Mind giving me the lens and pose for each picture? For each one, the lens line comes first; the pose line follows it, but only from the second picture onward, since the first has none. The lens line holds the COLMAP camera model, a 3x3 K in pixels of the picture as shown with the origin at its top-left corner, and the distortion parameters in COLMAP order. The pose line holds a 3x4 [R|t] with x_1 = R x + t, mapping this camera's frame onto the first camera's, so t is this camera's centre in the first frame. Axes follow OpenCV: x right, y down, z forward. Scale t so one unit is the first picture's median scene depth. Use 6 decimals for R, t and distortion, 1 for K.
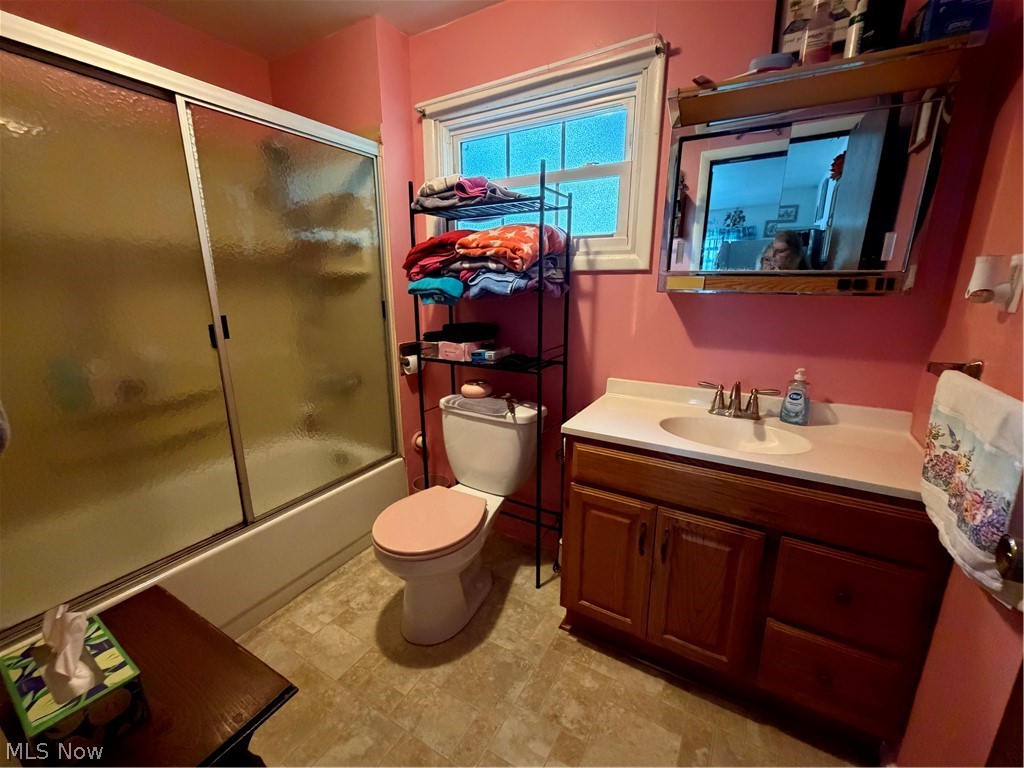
lens RADIAL K [[412.4, 0, 508.3], [0, 412.4, 379.6], [0, 0, 1]] dist [-0.000762, -0.000105]
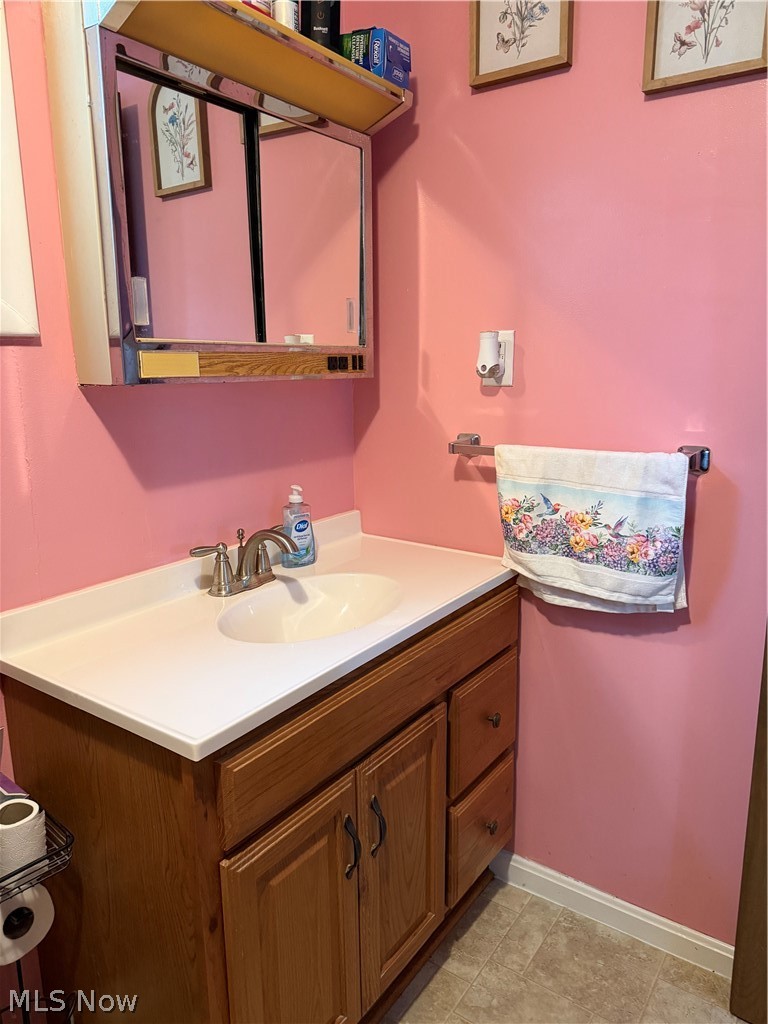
lens RADIAL K [[709.7, 0, 381.4], [0, 709.7, 514.1], [0, 0, 1]] dist [0.034254, -0.000583]
pose [[0.107490, -0.215648, 0.970537, -0.676672], [0.246573, 0.951476, 0.184104, -0.253432], [-0.963145, 0.219519, 0.155447, 1.058433]]
